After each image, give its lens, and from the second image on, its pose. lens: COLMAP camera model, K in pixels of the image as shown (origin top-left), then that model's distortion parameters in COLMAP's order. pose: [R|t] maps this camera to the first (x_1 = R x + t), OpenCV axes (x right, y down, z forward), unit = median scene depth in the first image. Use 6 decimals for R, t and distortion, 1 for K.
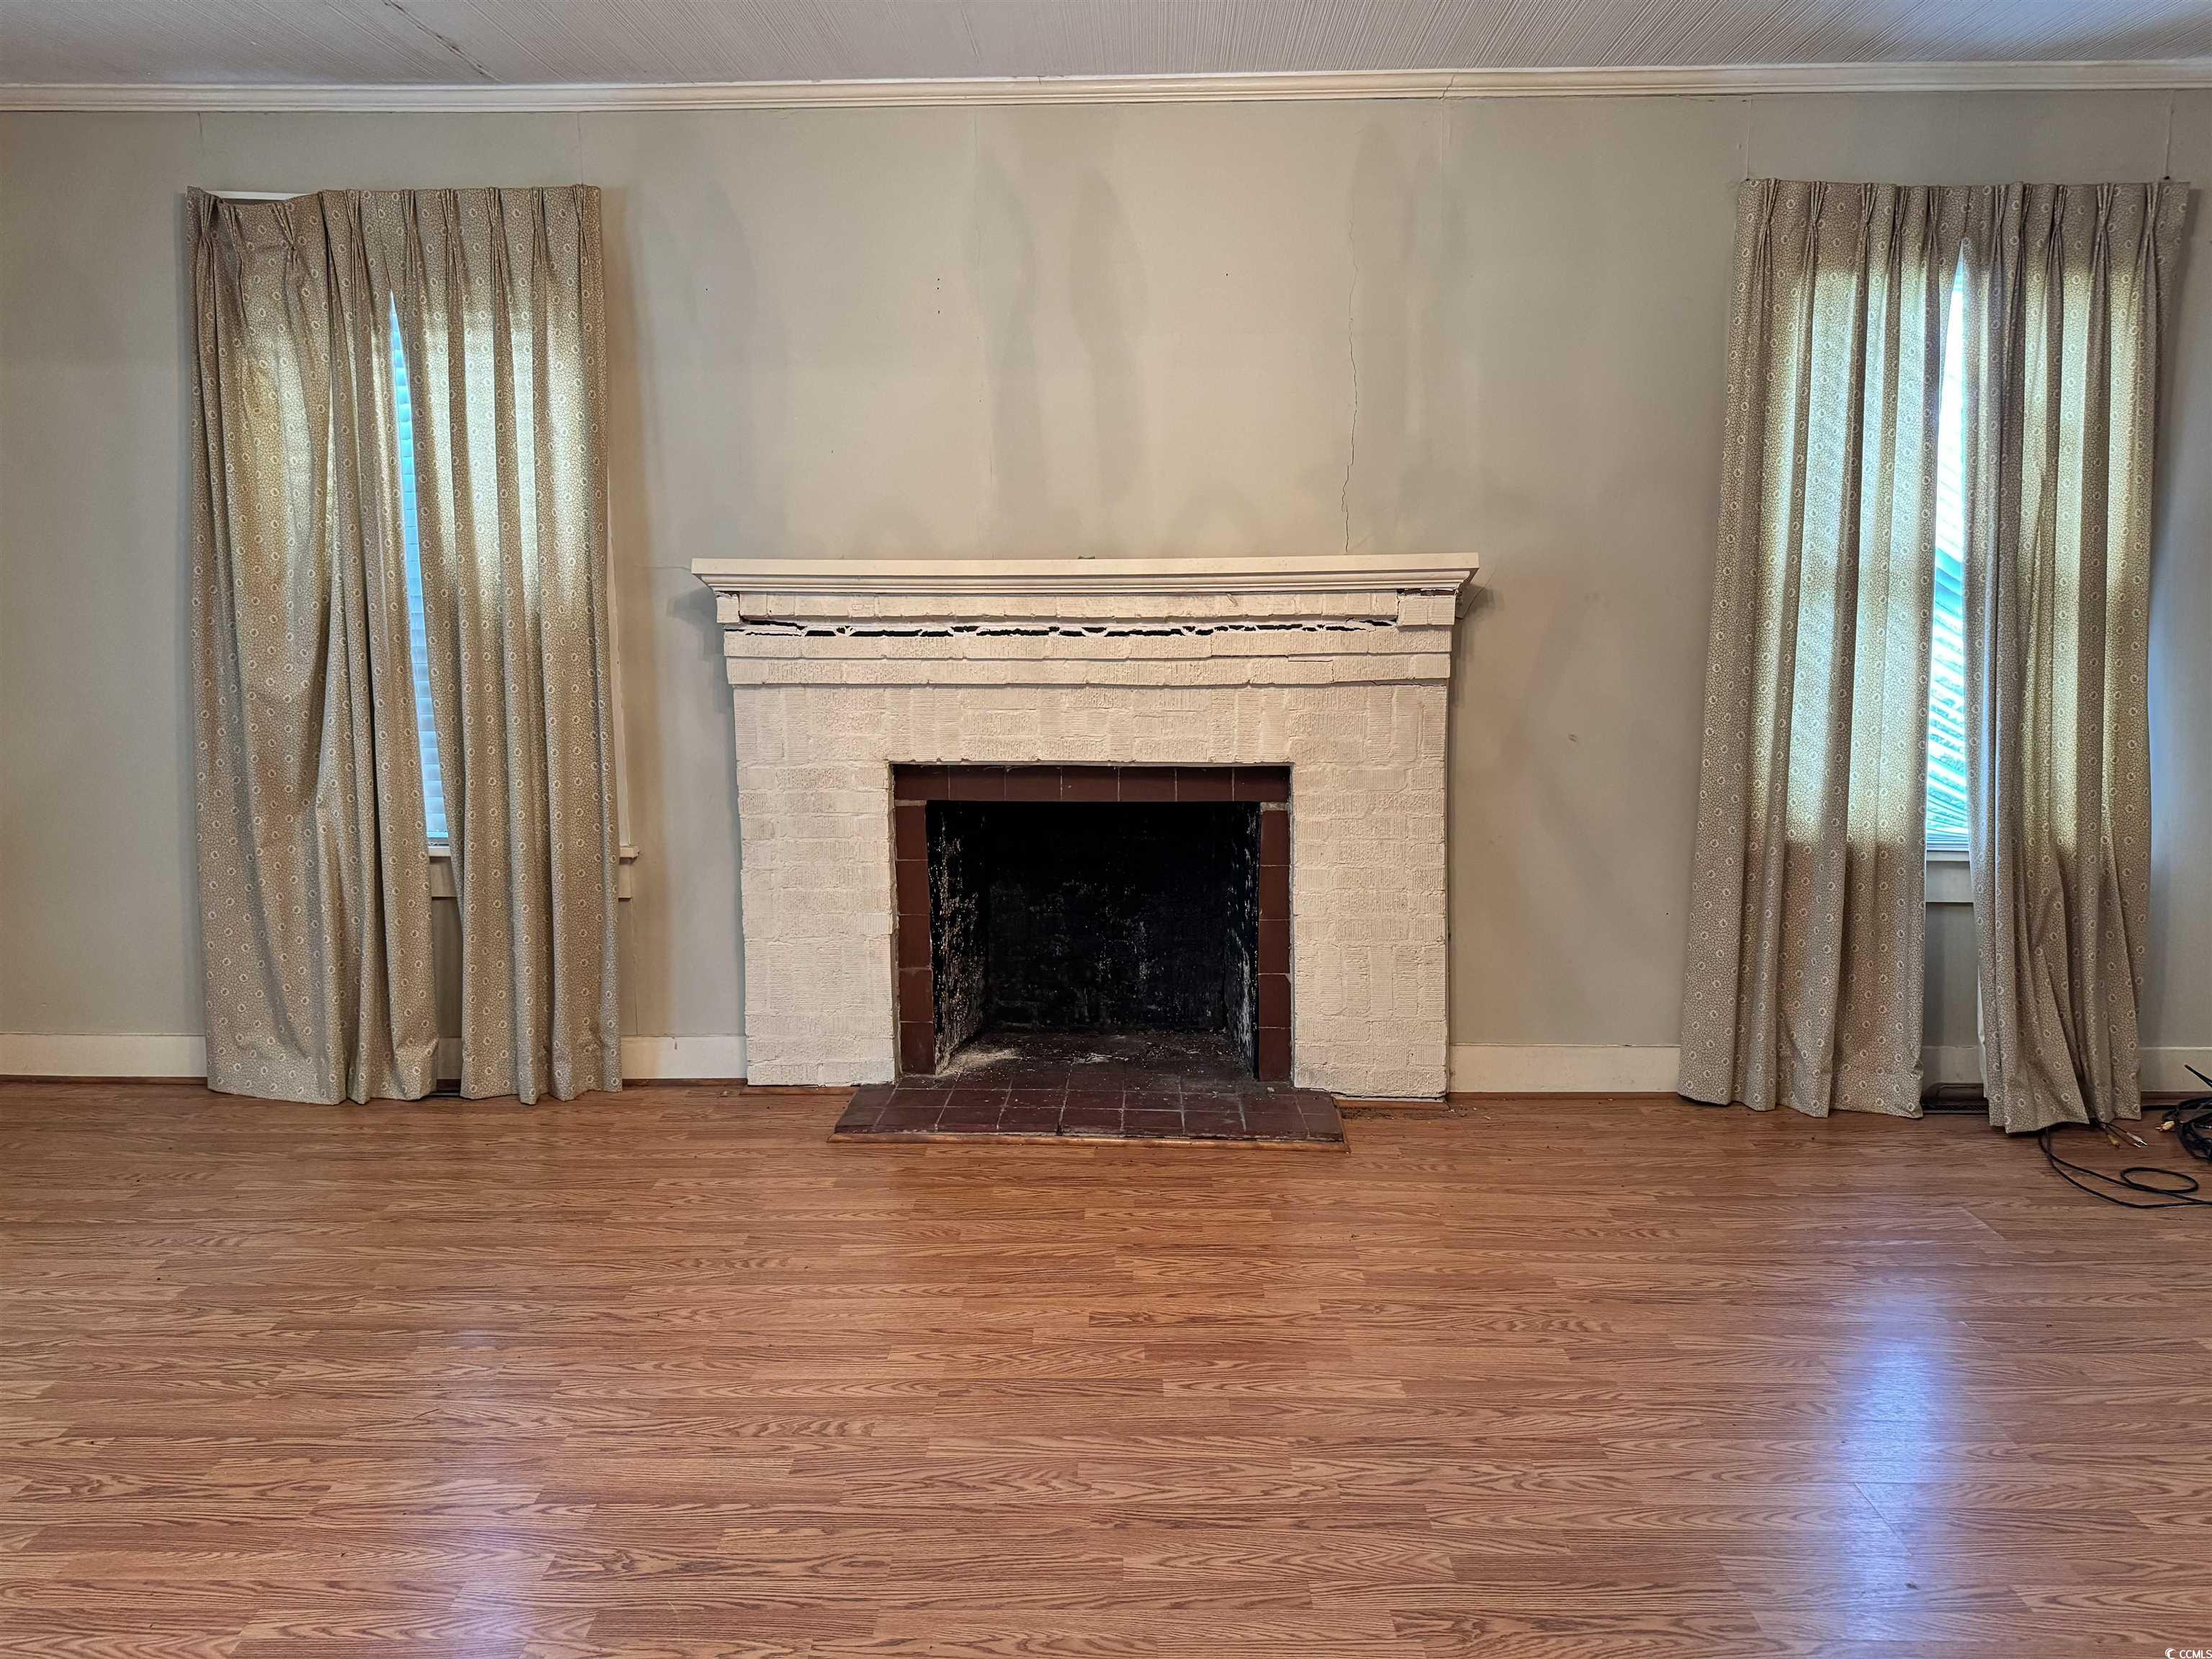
lens RADIAL K [[1544.4, 0, 1106.0], [0, 1544.4, 829.5], [0, 0, 1]] dist [0.061934, -0.073725]
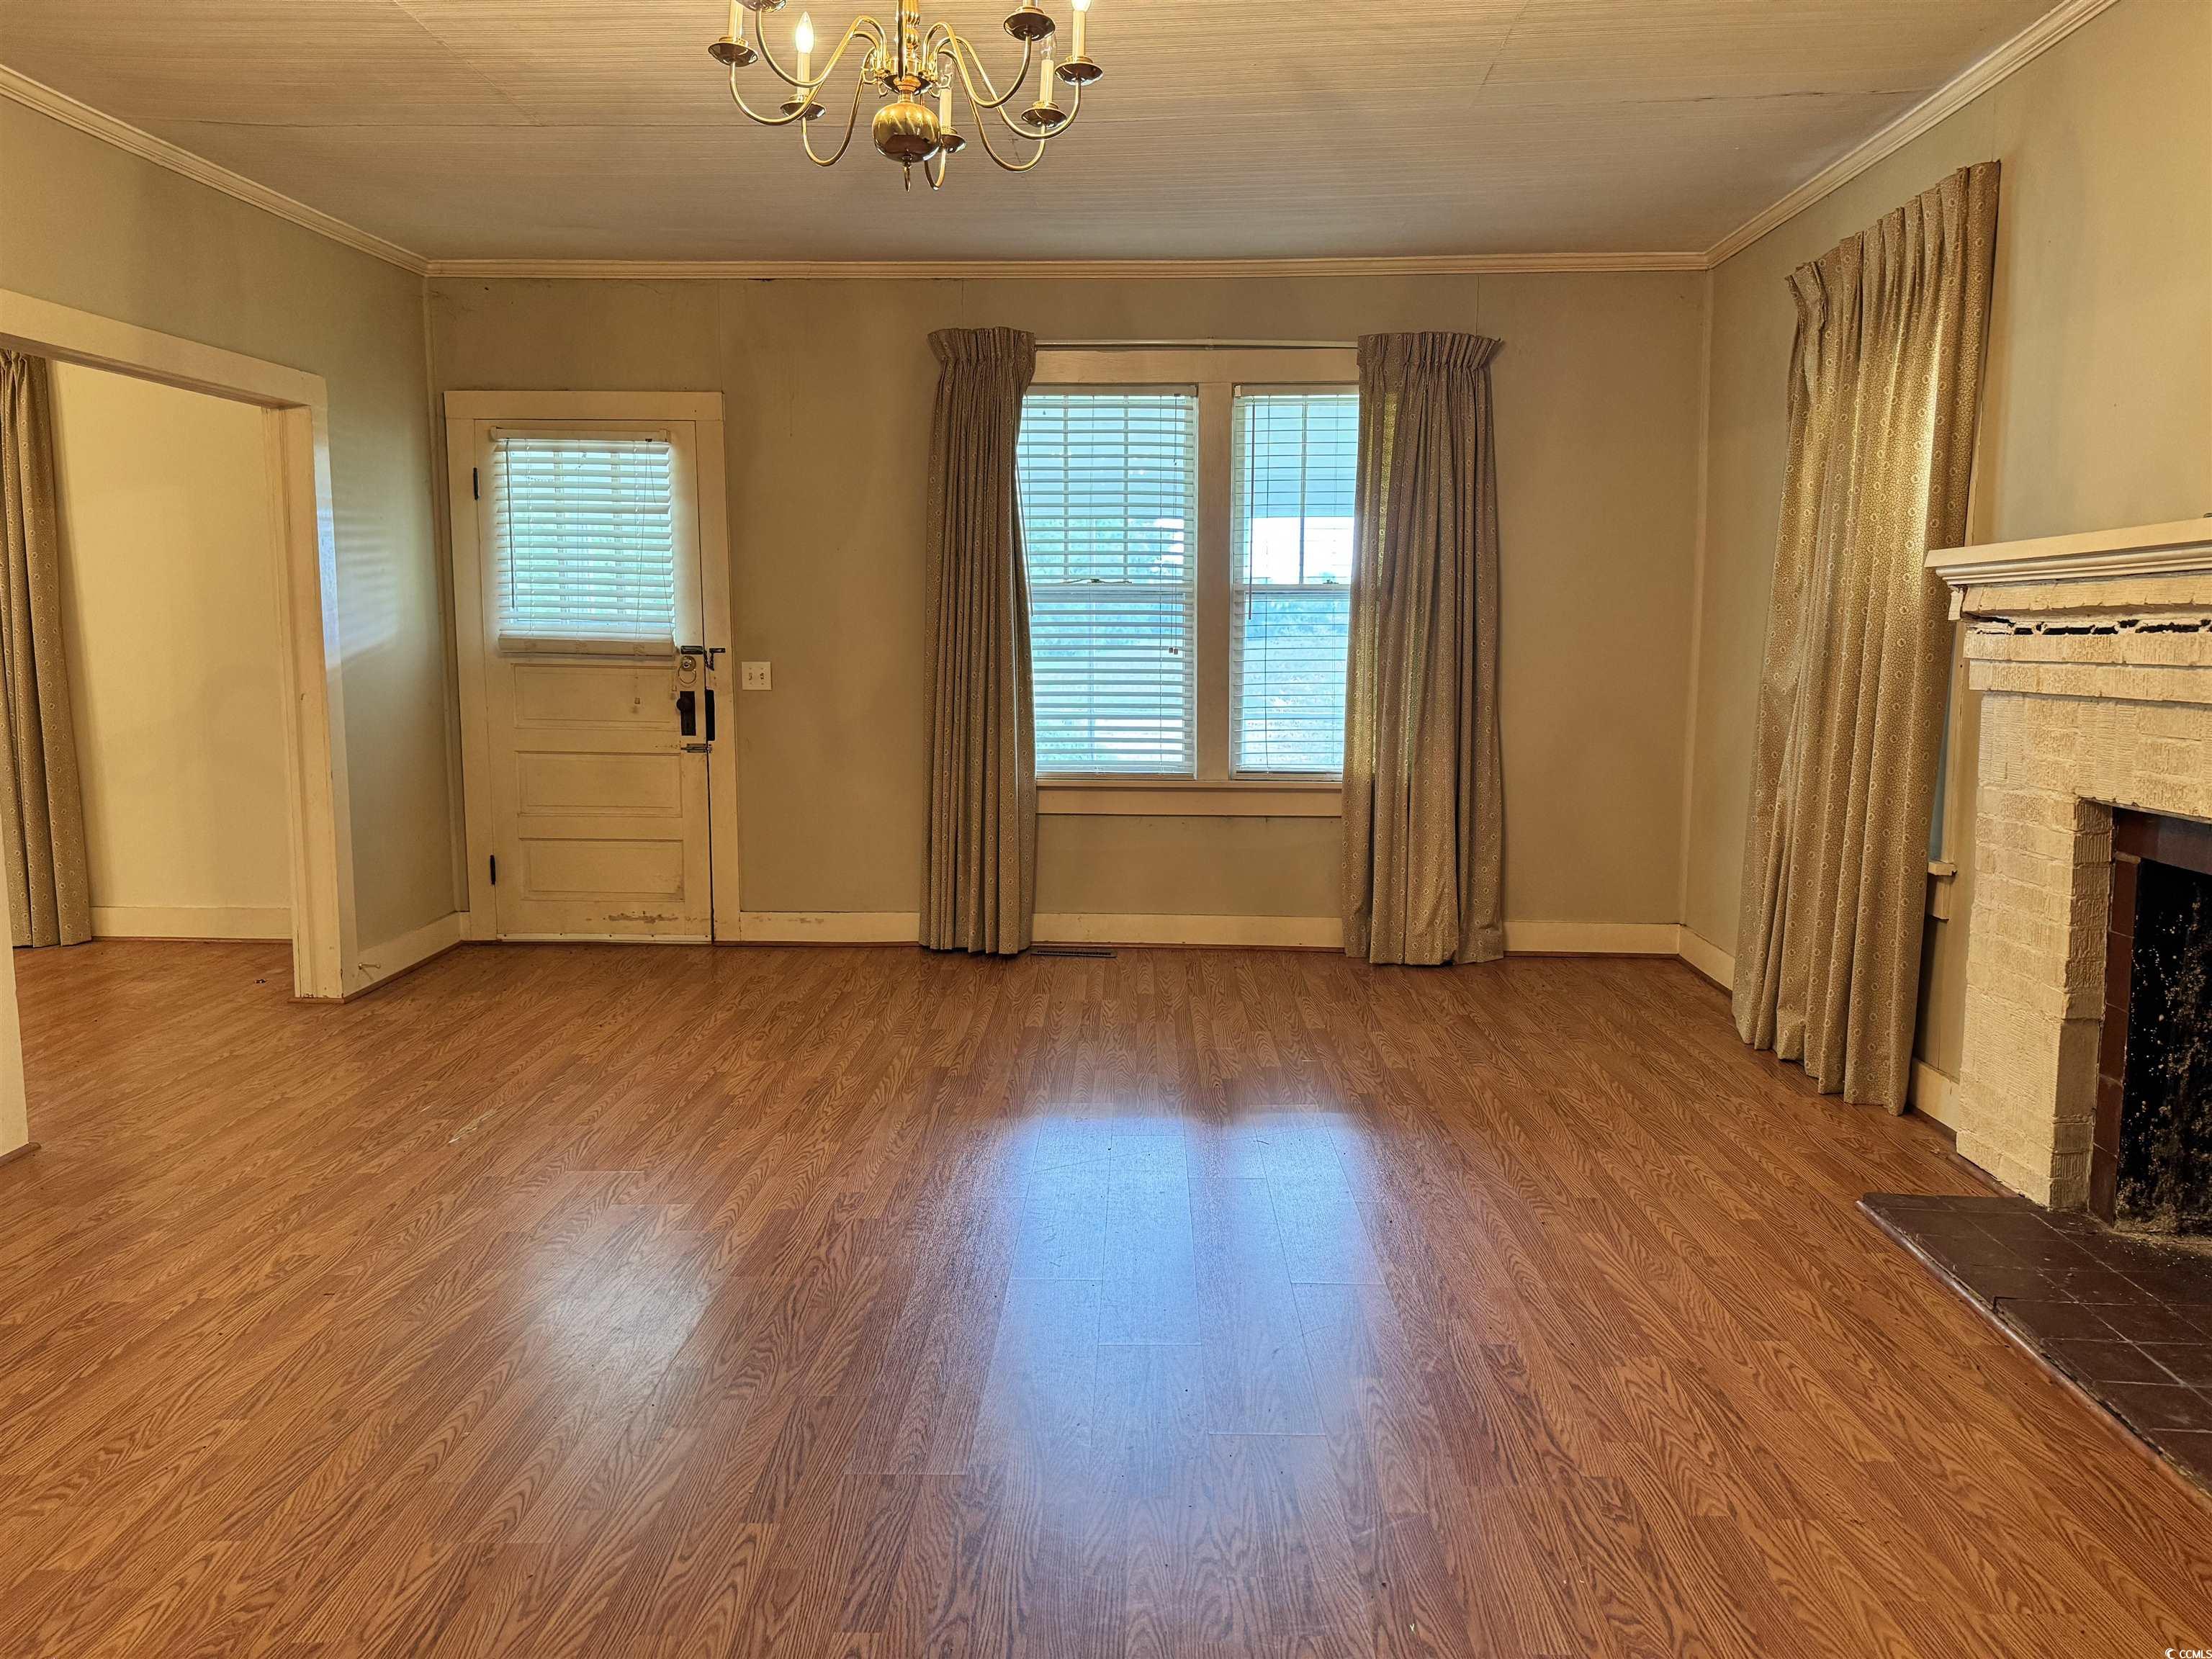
lens RADIAL K [[1544.4, 0, 1106.0], [0, 1544.4, 829.5], [0, 0, 1]] dist [0.061934, -0.073725]
pose [[-0.011464, 0.123554, -0.992272, 0.657865], [-0.150321, 0.980847, 0.123868, -0.052516], [0.988571, 0.150579, 0.007328, 0.525155]]
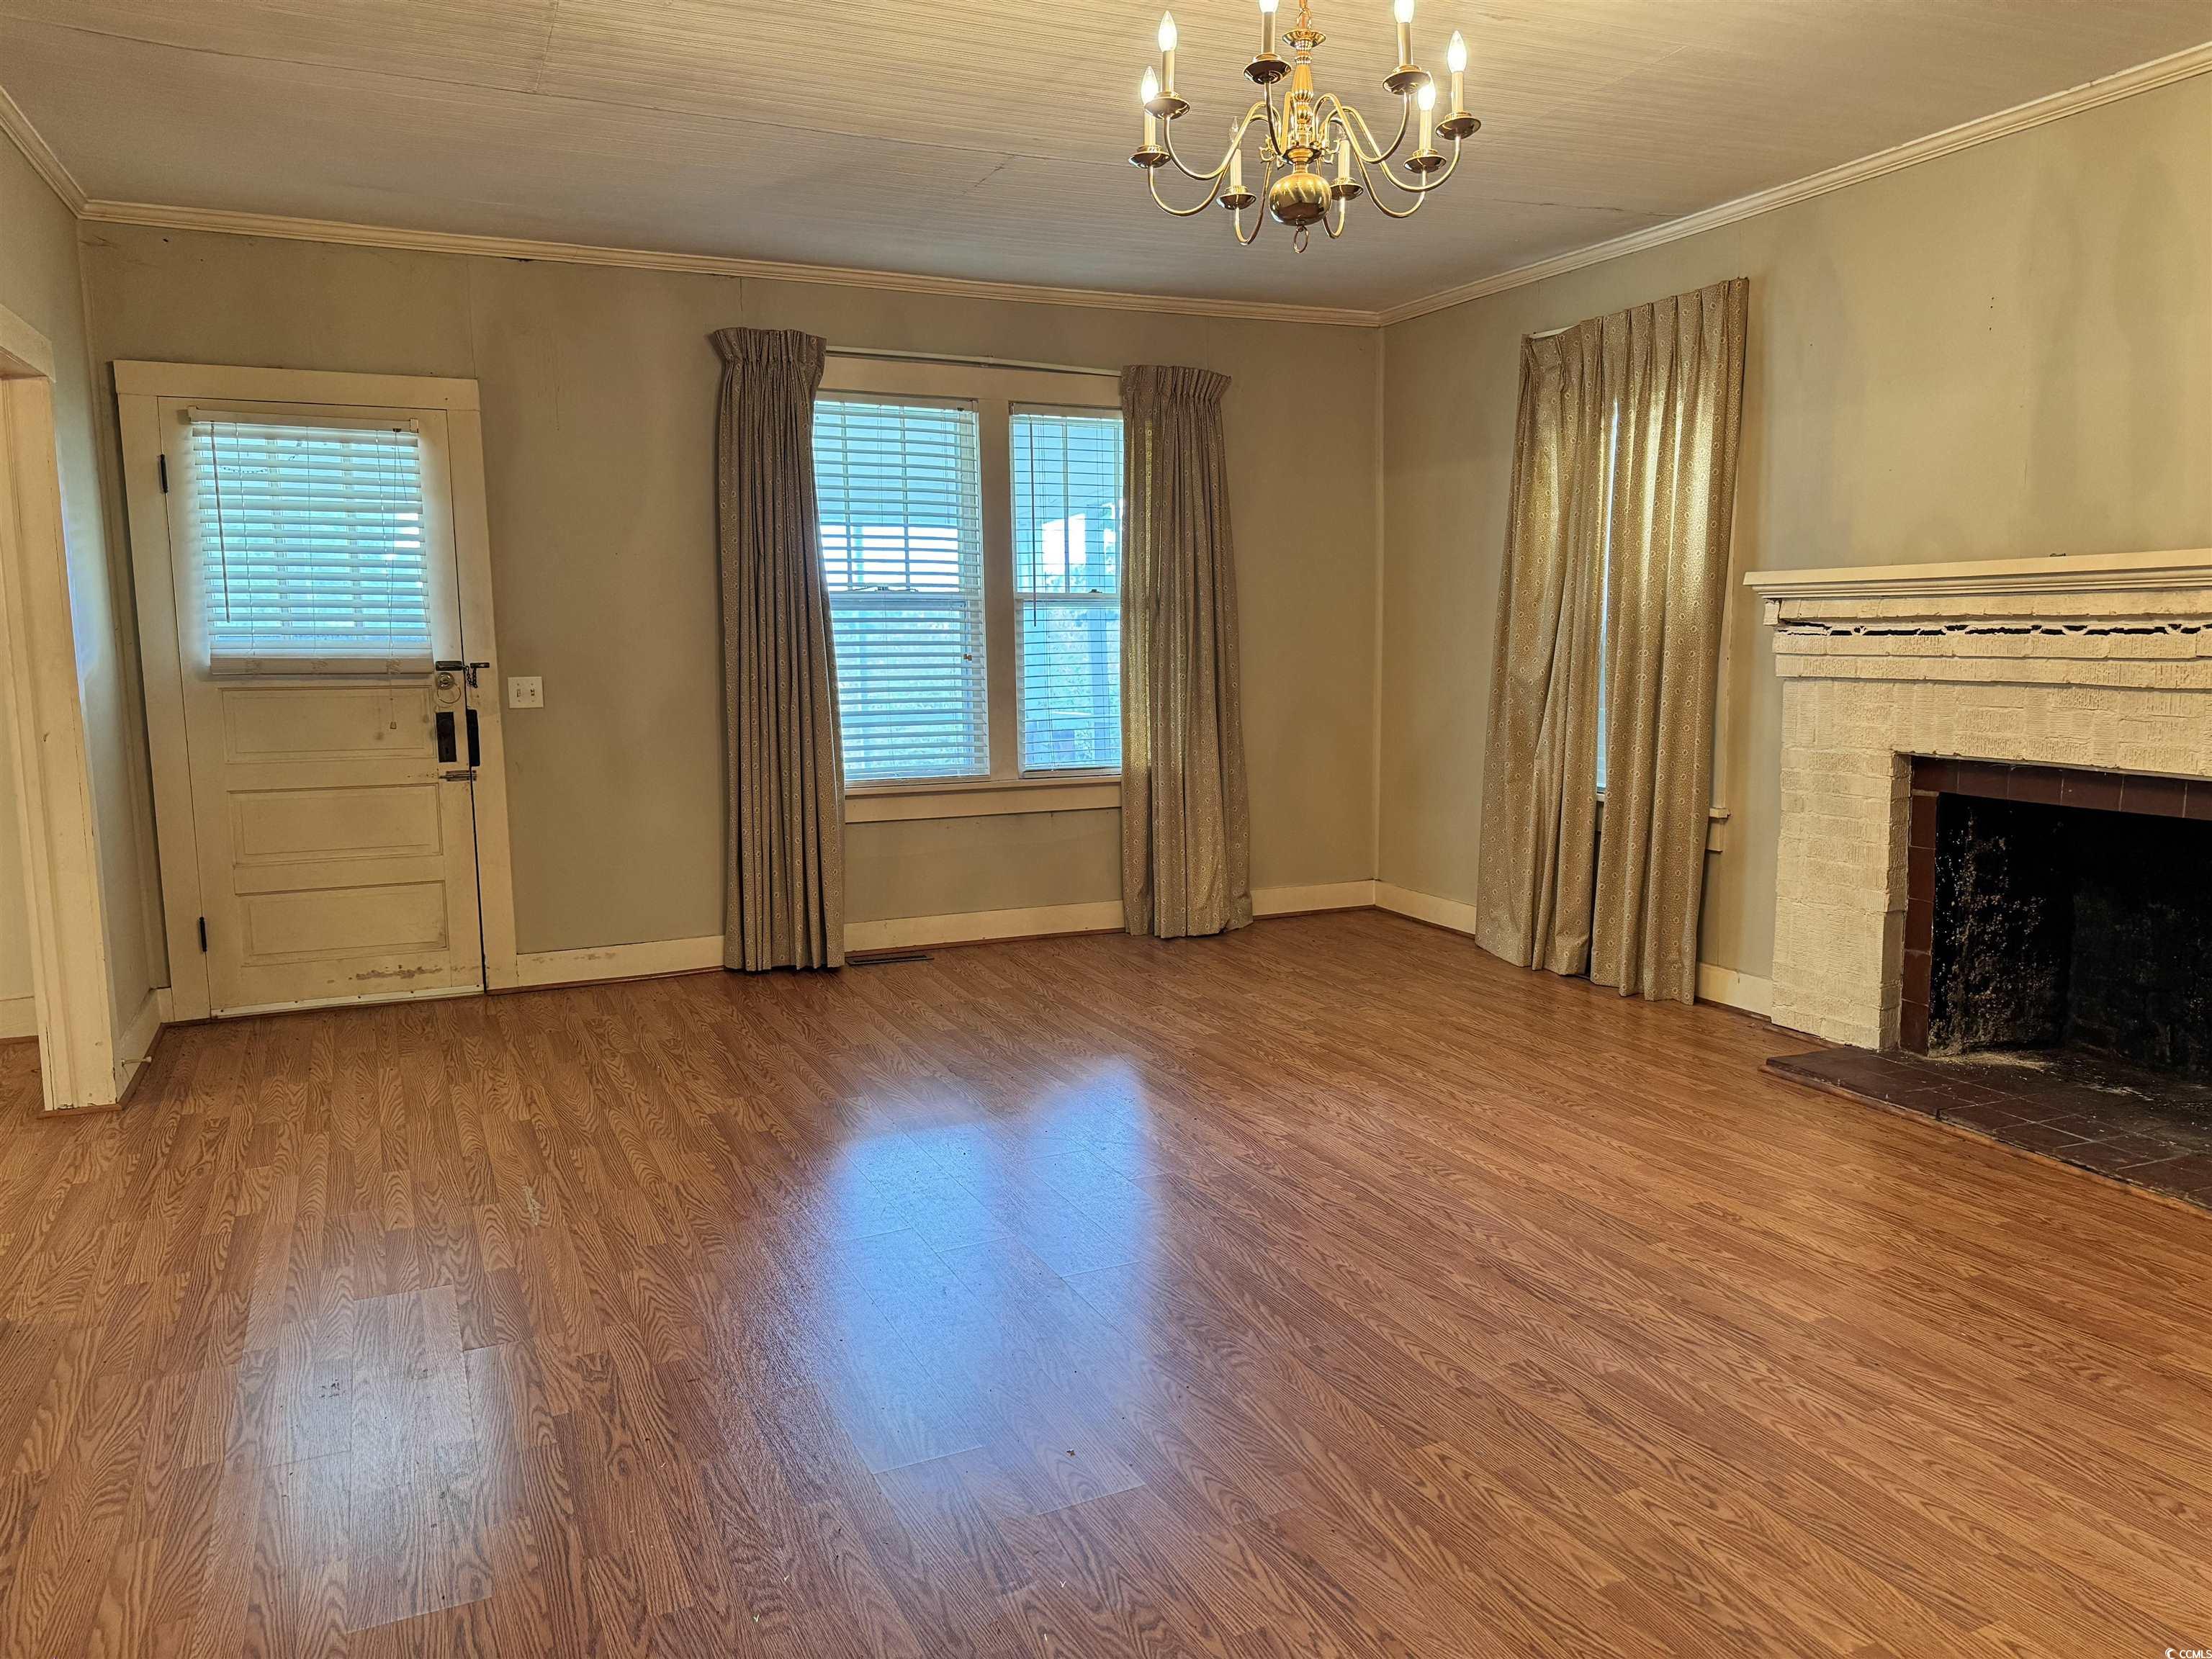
lens RADIAL K [[1540.1, 0, 1111.5], [0, 1540.1, 834.9], [0, 0, 1]] dist [0.066831, -0.090706]
pose [[0.433421, 0.114267, -0.893918, 0.613797], [-0.122261, 0.990214, 0.067297, 0.007725], [0.892860, 0.080124, 0.443150, 0.034515]]
